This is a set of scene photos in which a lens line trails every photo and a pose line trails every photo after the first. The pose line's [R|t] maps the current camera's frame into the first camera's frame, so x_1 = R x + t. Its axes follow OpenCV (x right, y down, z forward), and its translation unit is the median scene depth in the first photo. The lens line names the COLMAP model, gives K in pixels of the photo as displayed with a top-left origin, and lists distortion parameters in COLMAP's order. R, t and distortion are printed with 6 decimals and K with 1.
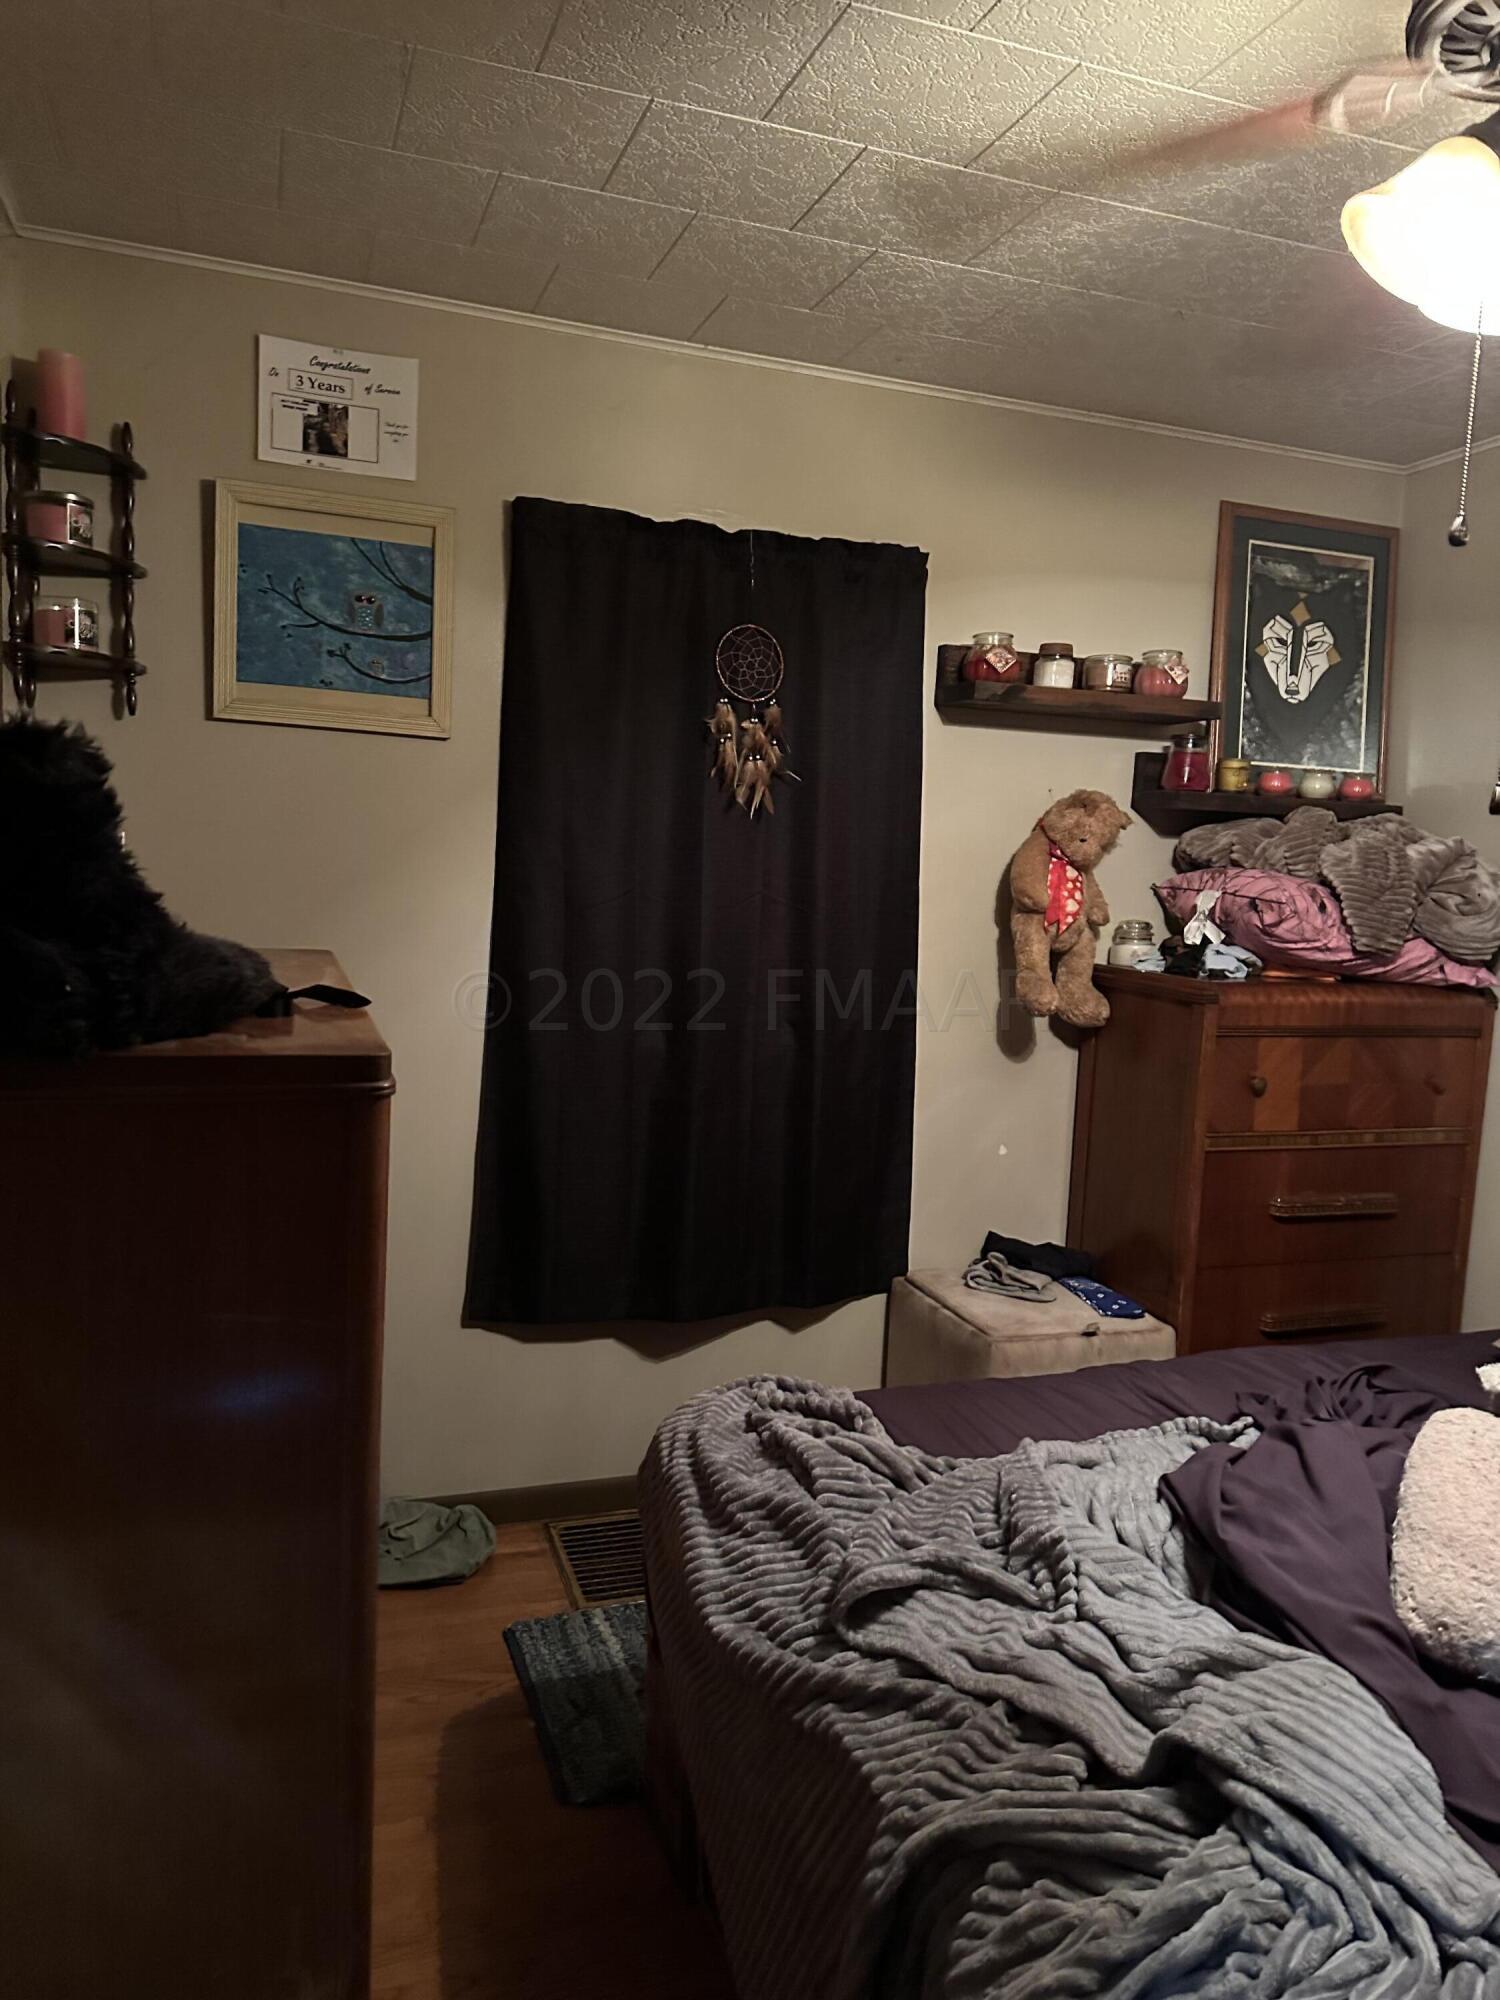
lens RADIAL K [[1403.8, 0, 750.0], [0, 1403.8, 1000.0], [0, 0, 1]] dist [-0.006375, -0.002694]
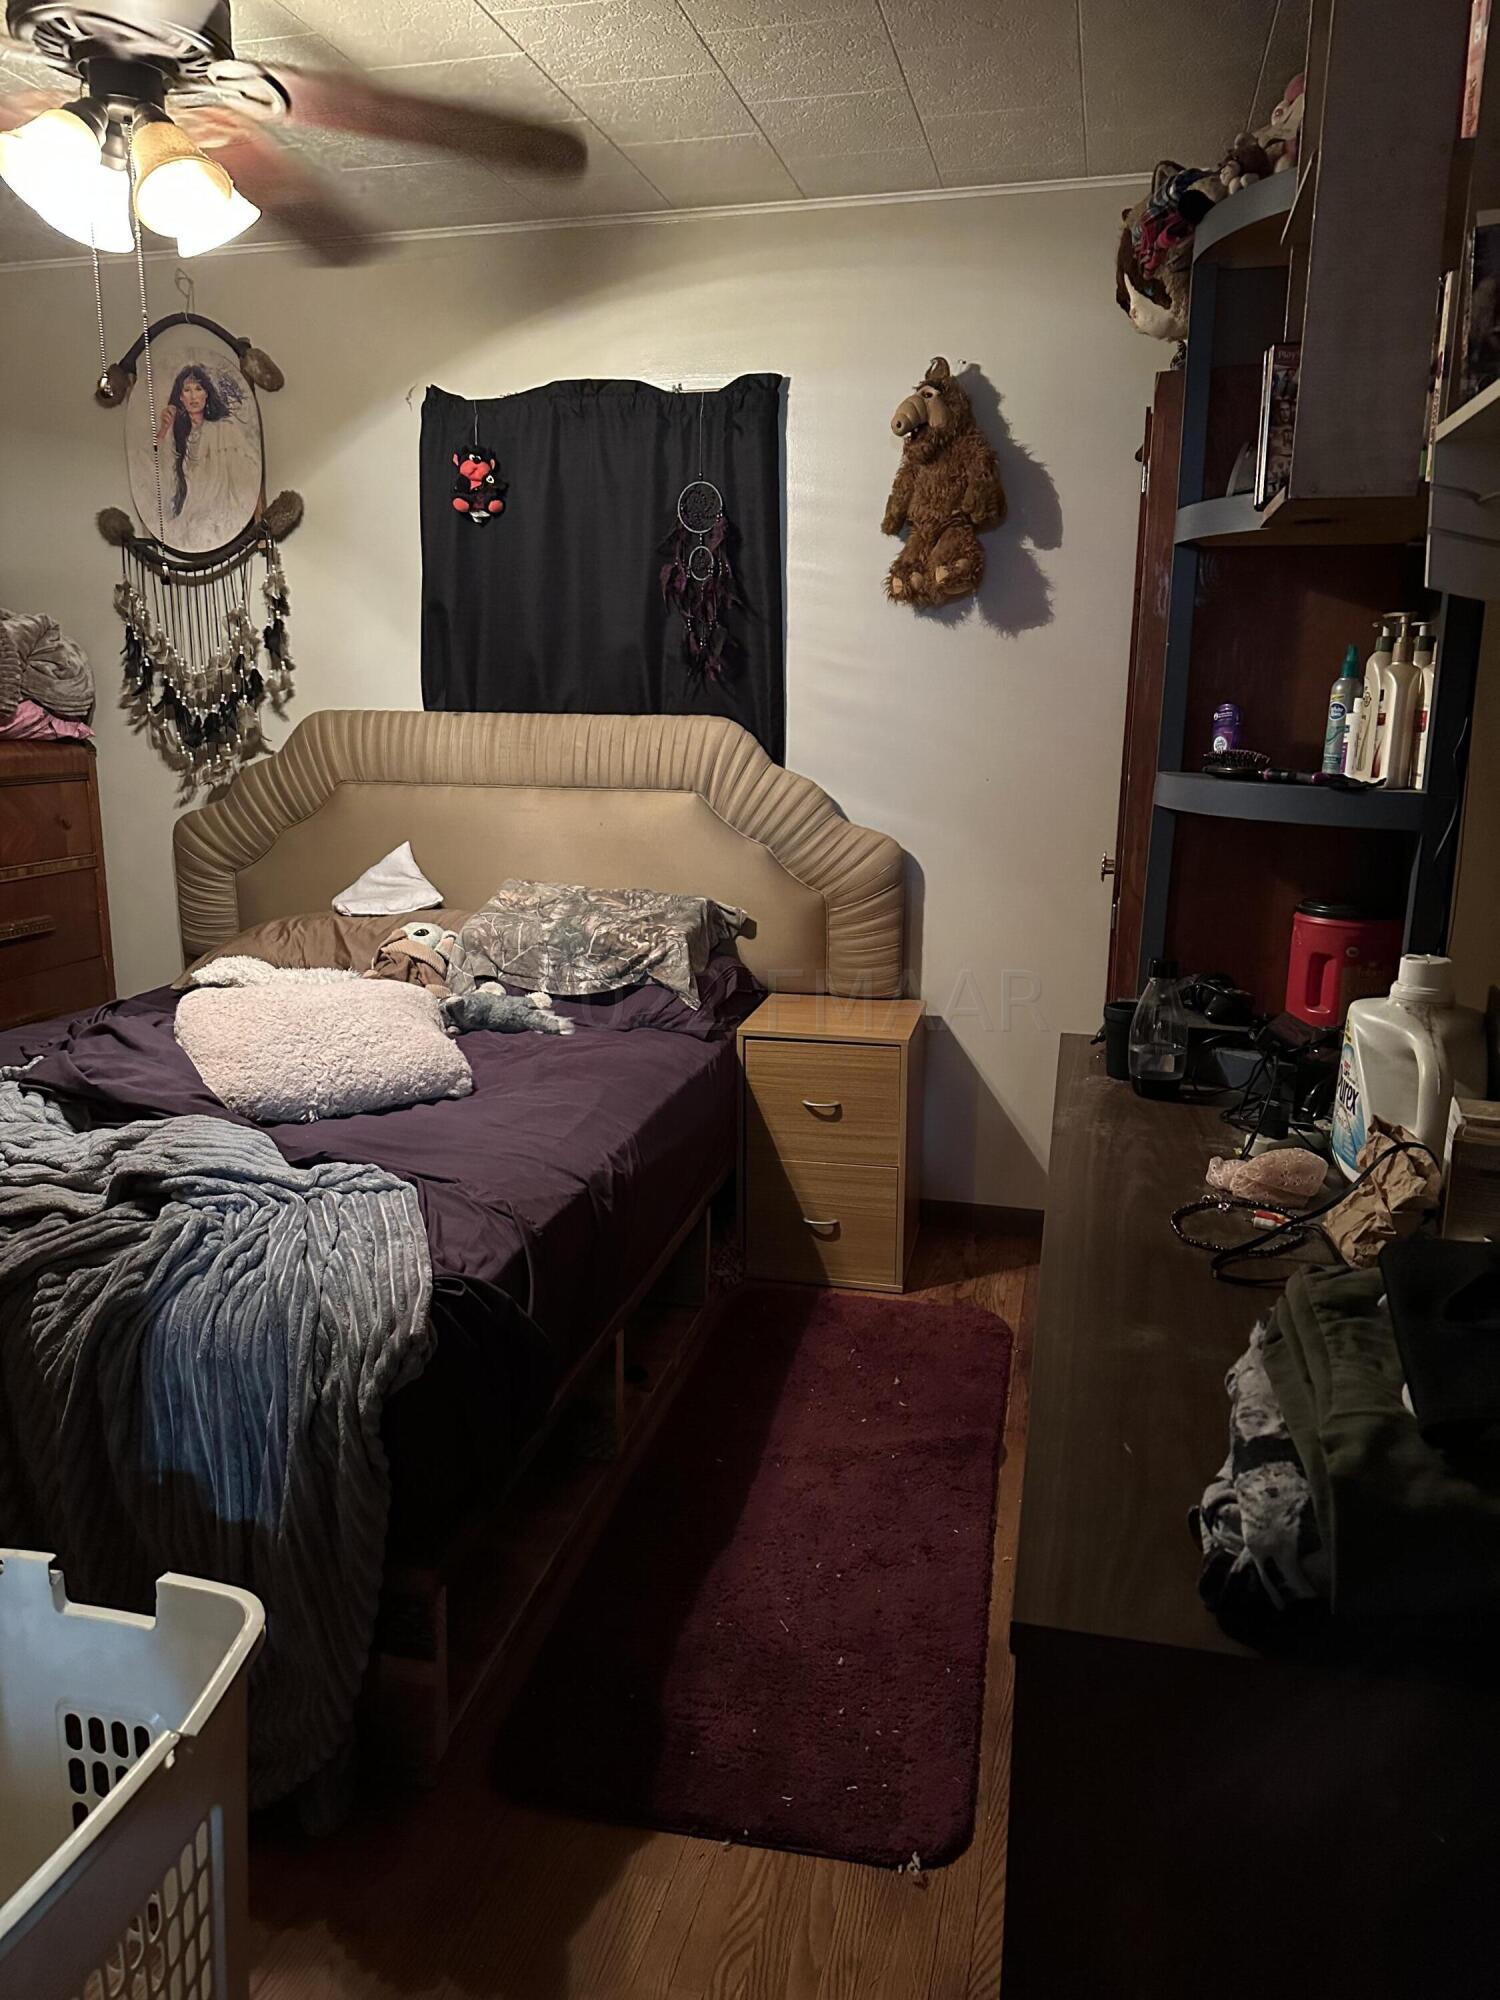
lens RADIAL K [[1408.8, 0, 743.7], [0, 1408.8, 973.3], [0, 0, 1]] dist [0.070948, -0.086111]
pose [[0.547774, -0.209926, 0.809861, -0.502828], [0.112902, 0.977701, 0.177068, 0.082816], [-0.828973, -0.005558, 0.559260, -0.431009]]
